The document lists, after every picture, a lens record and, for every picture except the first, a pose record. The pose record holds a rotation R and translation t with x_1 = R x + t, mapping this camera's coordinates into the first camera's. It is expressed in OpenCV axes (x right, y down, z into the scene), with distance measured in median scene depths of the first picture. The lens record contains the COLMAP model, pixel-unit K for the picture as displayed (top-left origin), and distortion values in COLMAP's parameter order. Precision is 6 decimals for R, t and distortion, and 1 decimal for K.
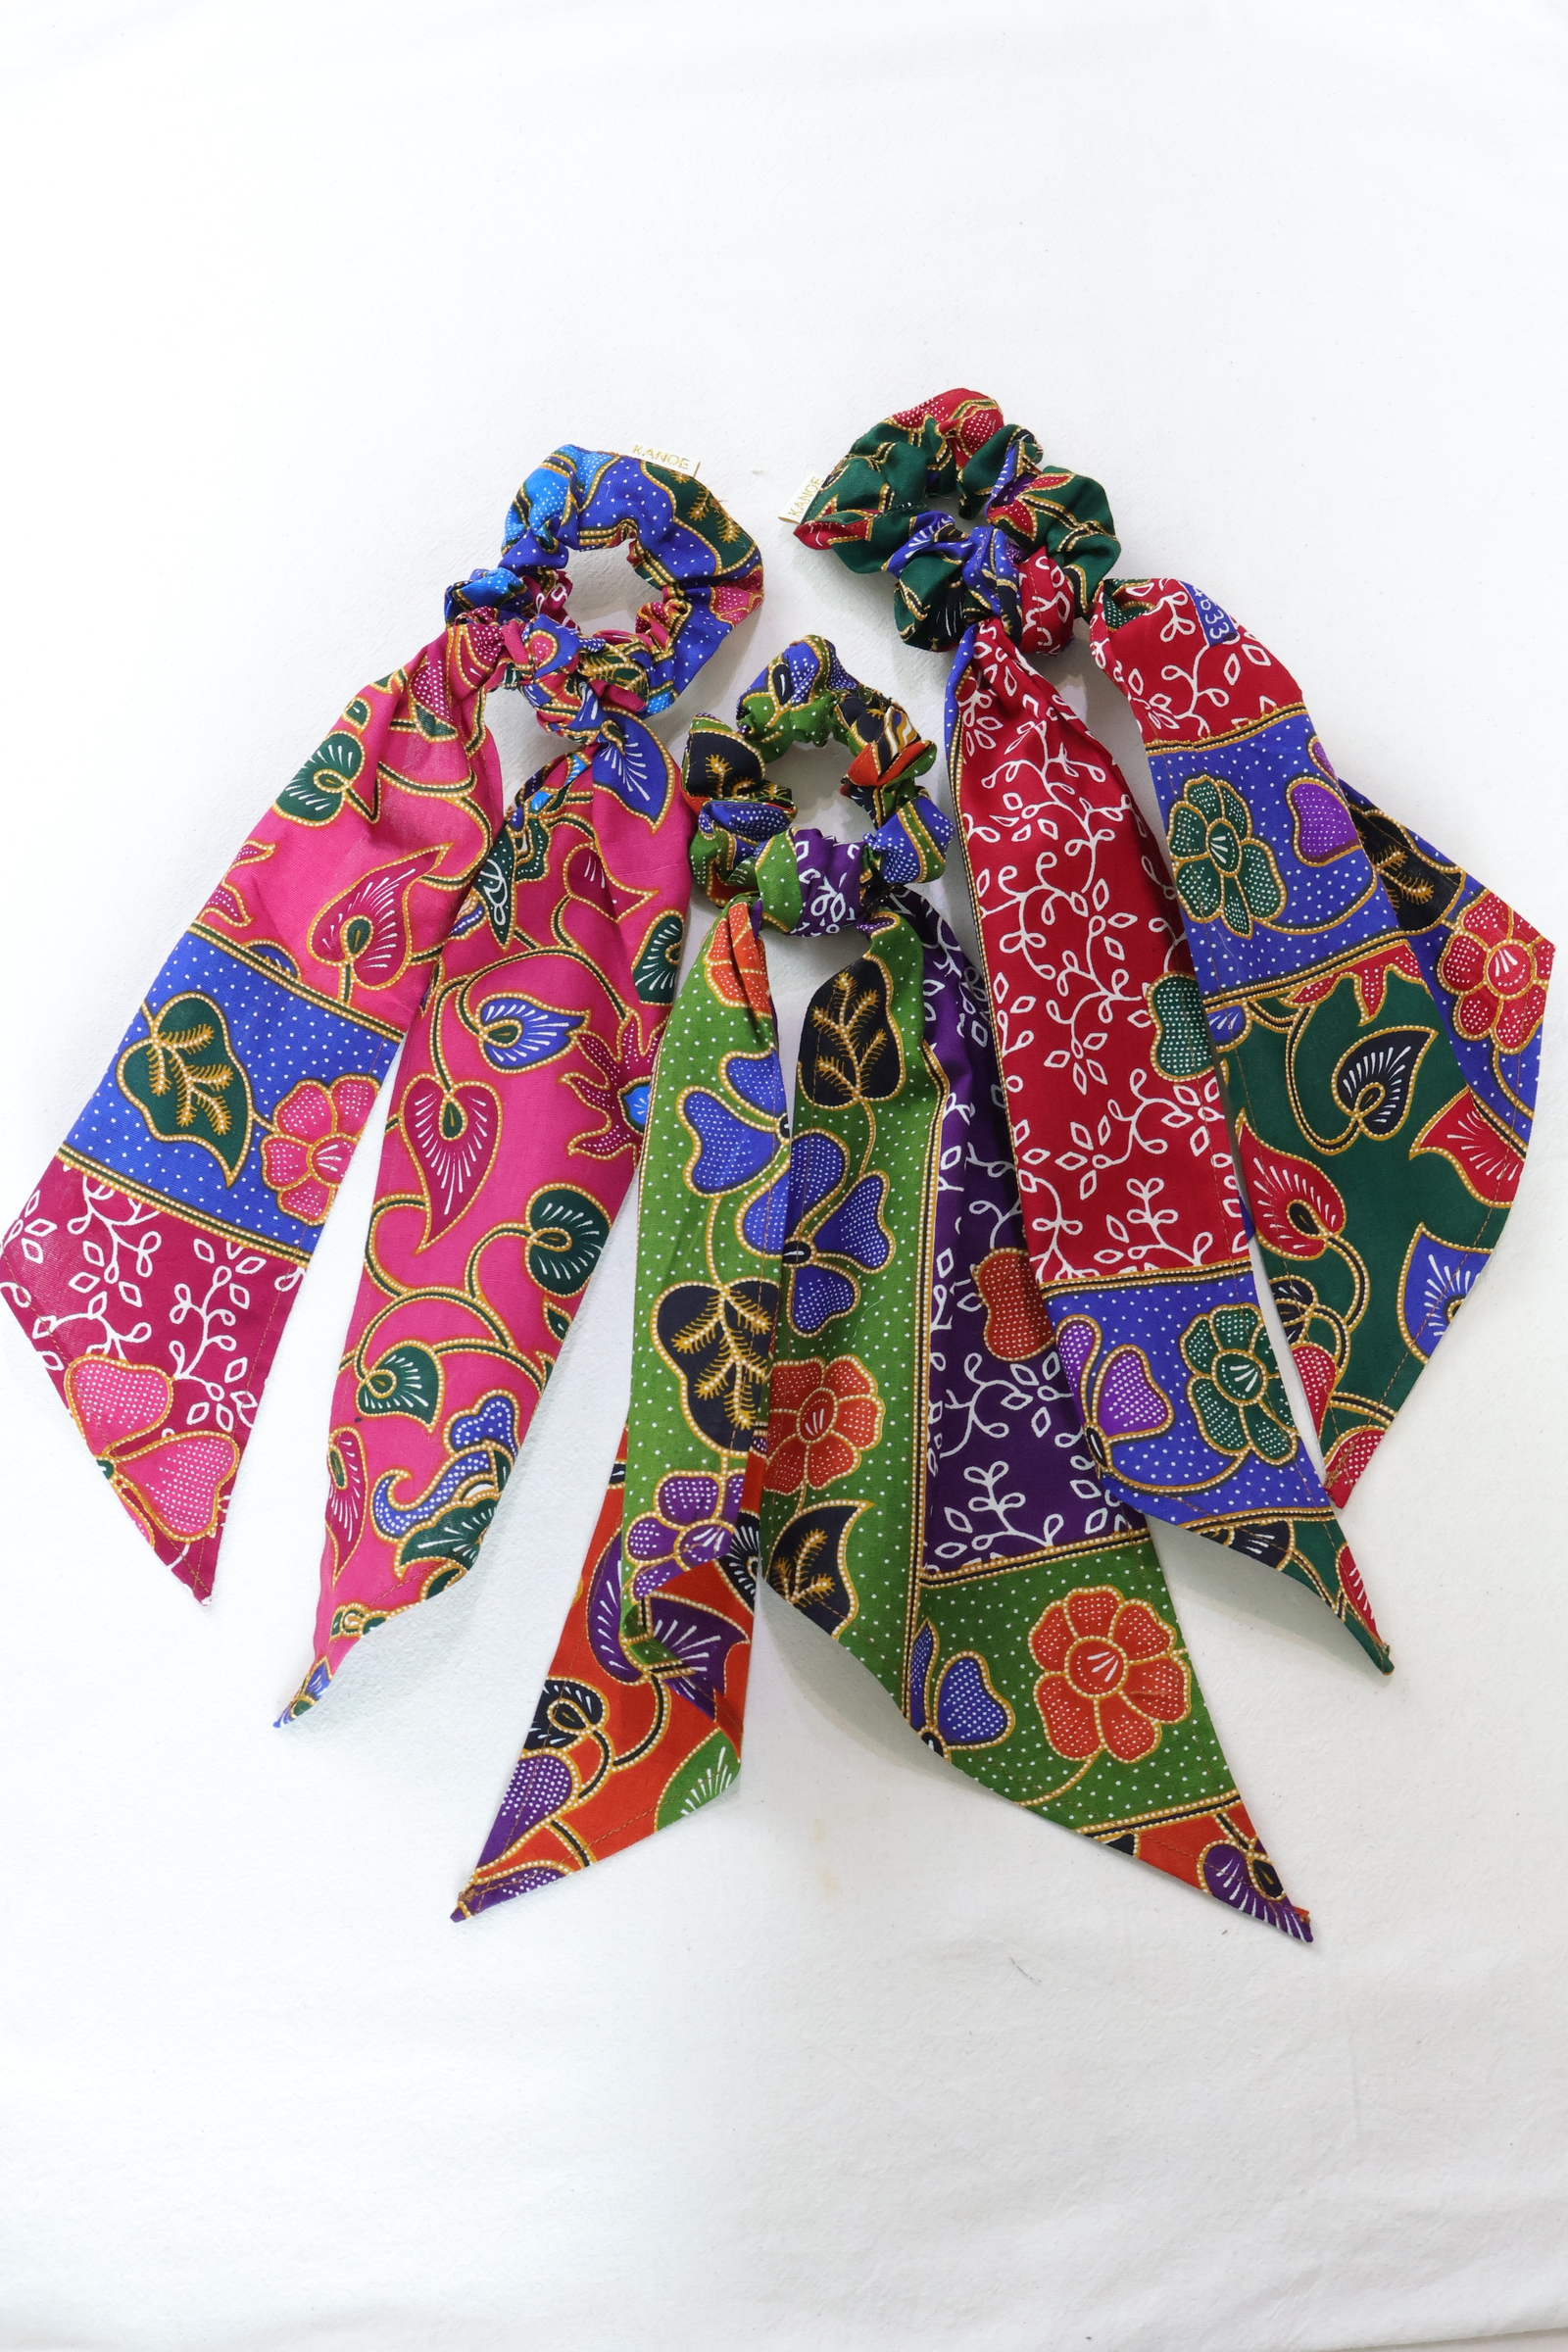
lens RADIAL K [[2547.4, 0, 769.7], [0, 2547.4, 1177.5], [0, 0, 1]] dist [-0.009447, 0.000000]
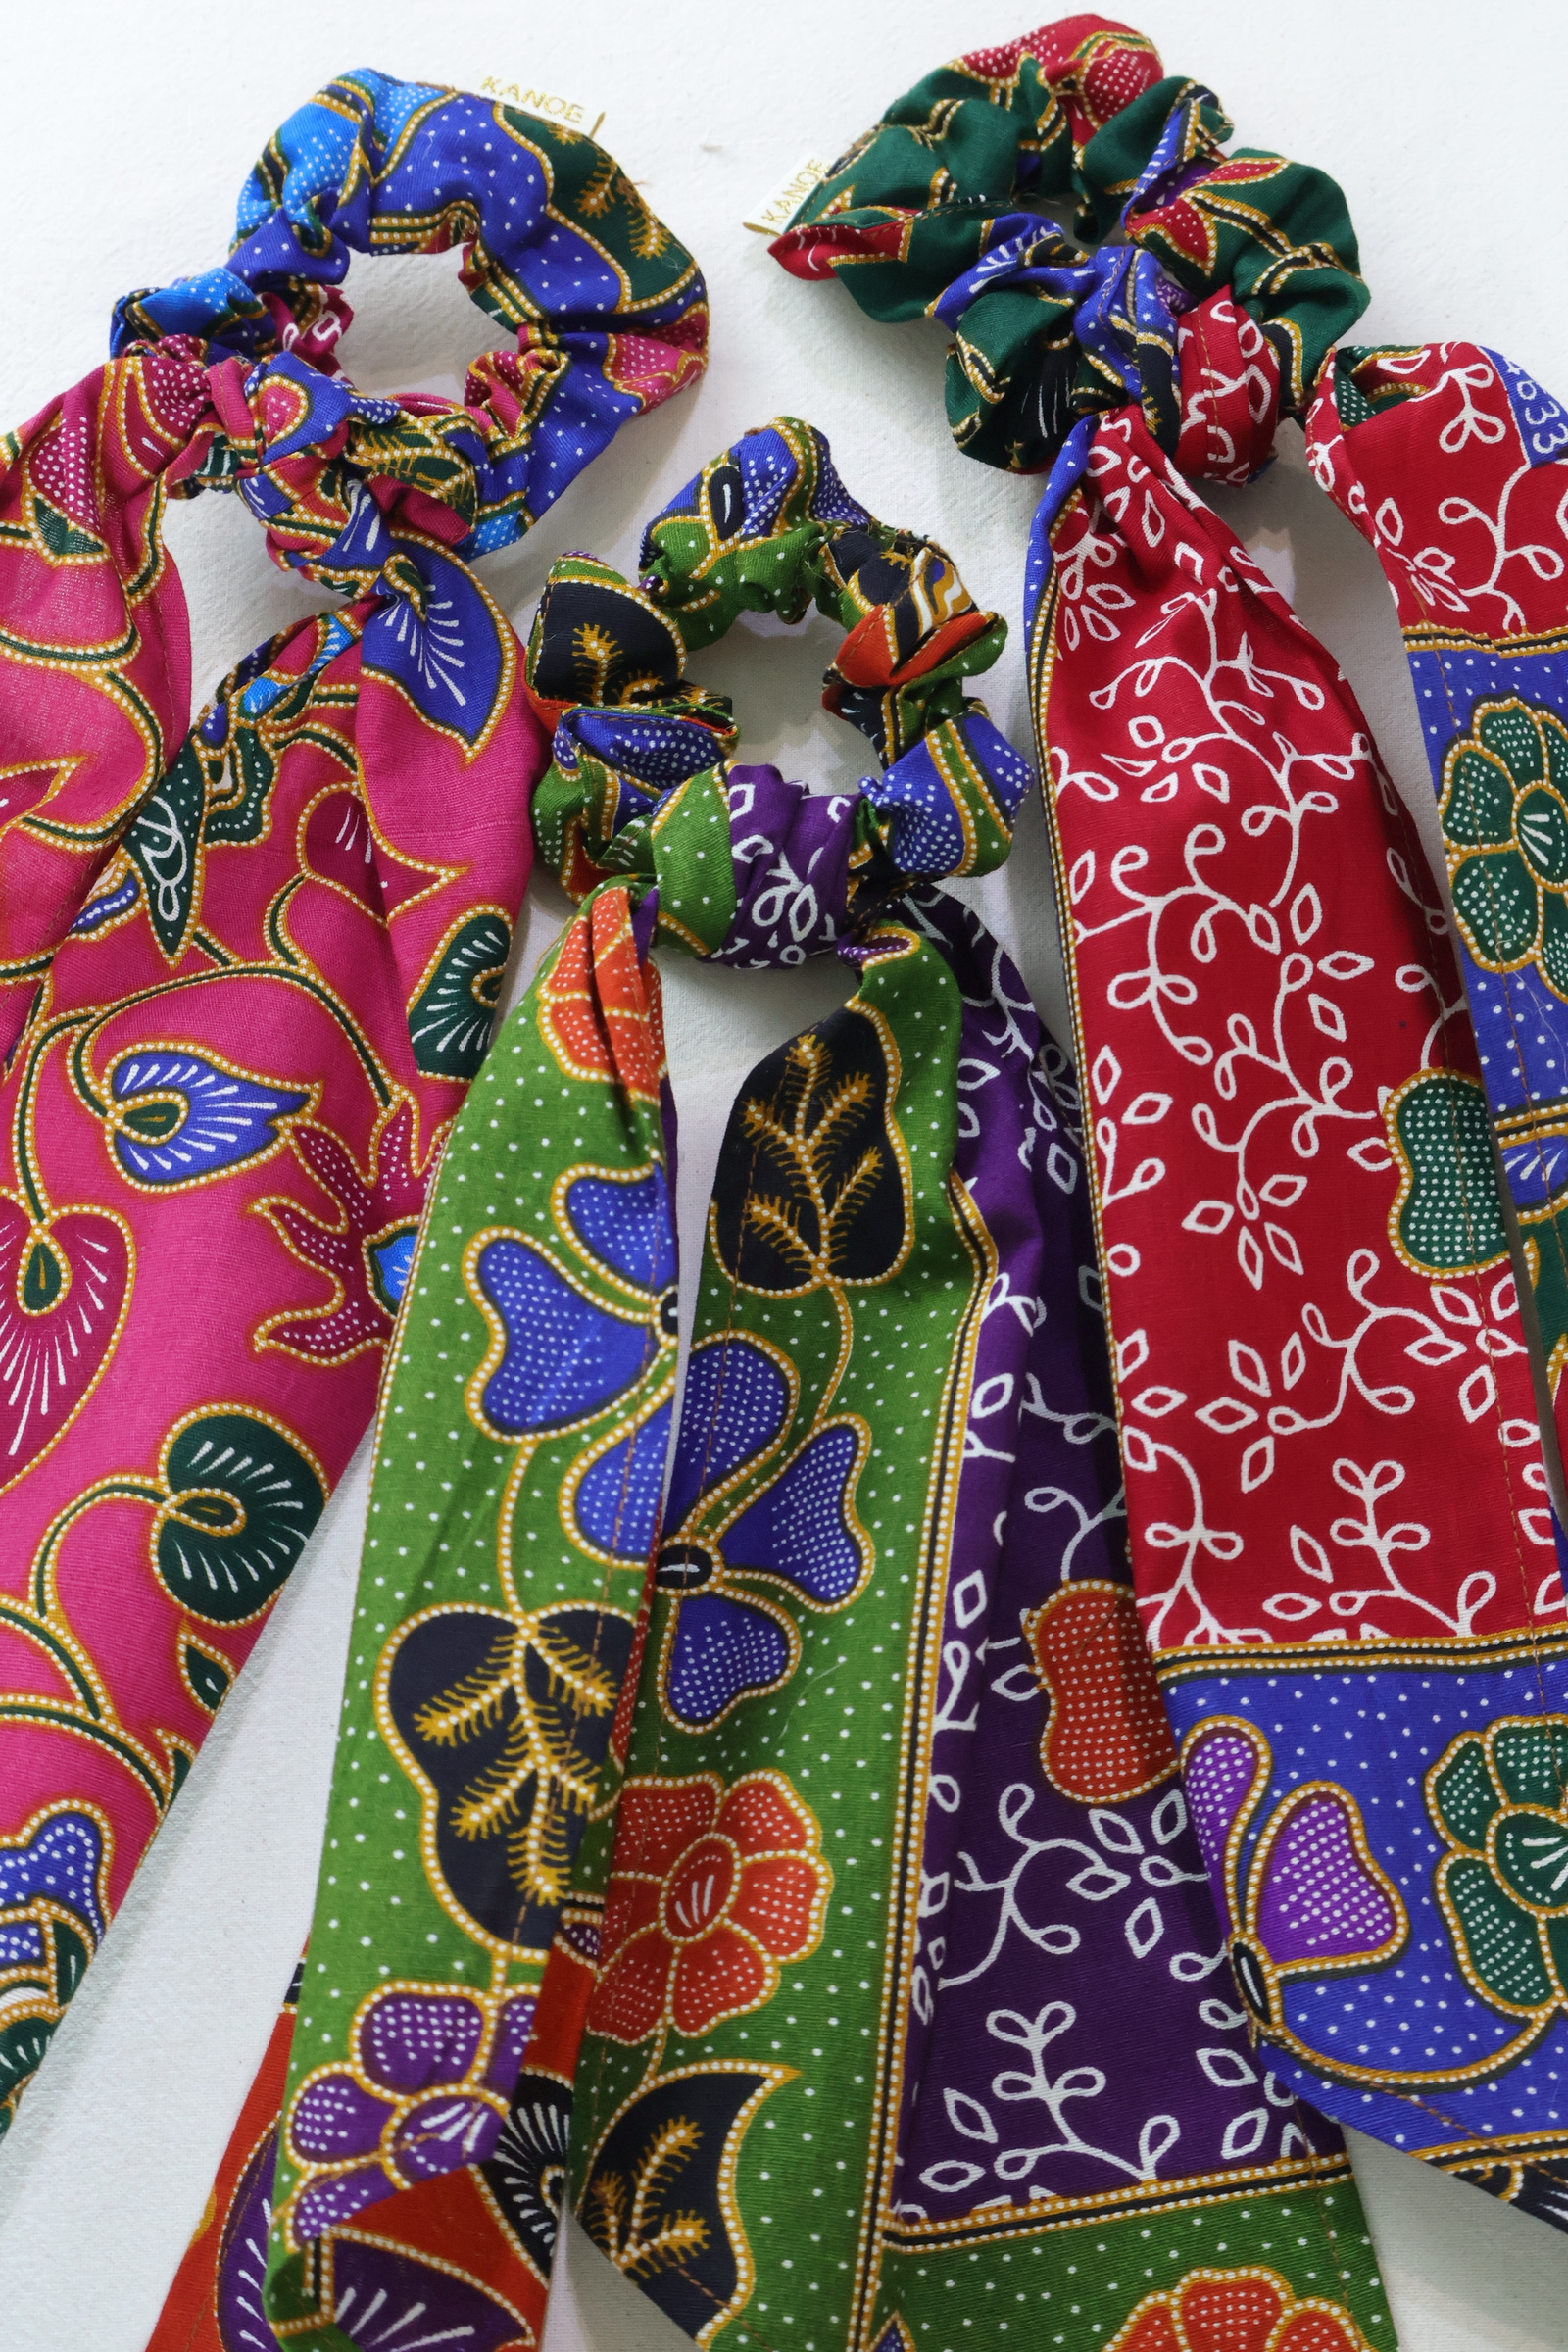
lens RADIAL K [[3767.5, 0, 777.9], [0, 3767.5, 1191.4], [0, 0, 1]] dist [-0.002078, 0.000000]
pose [[0.998395, 0.056210, -0.006886, 0.030433], [-0.056620, 0.993099, -0.102702, 0.031288], [0.001066, 0.102927, 0.994688, 0.237663]]
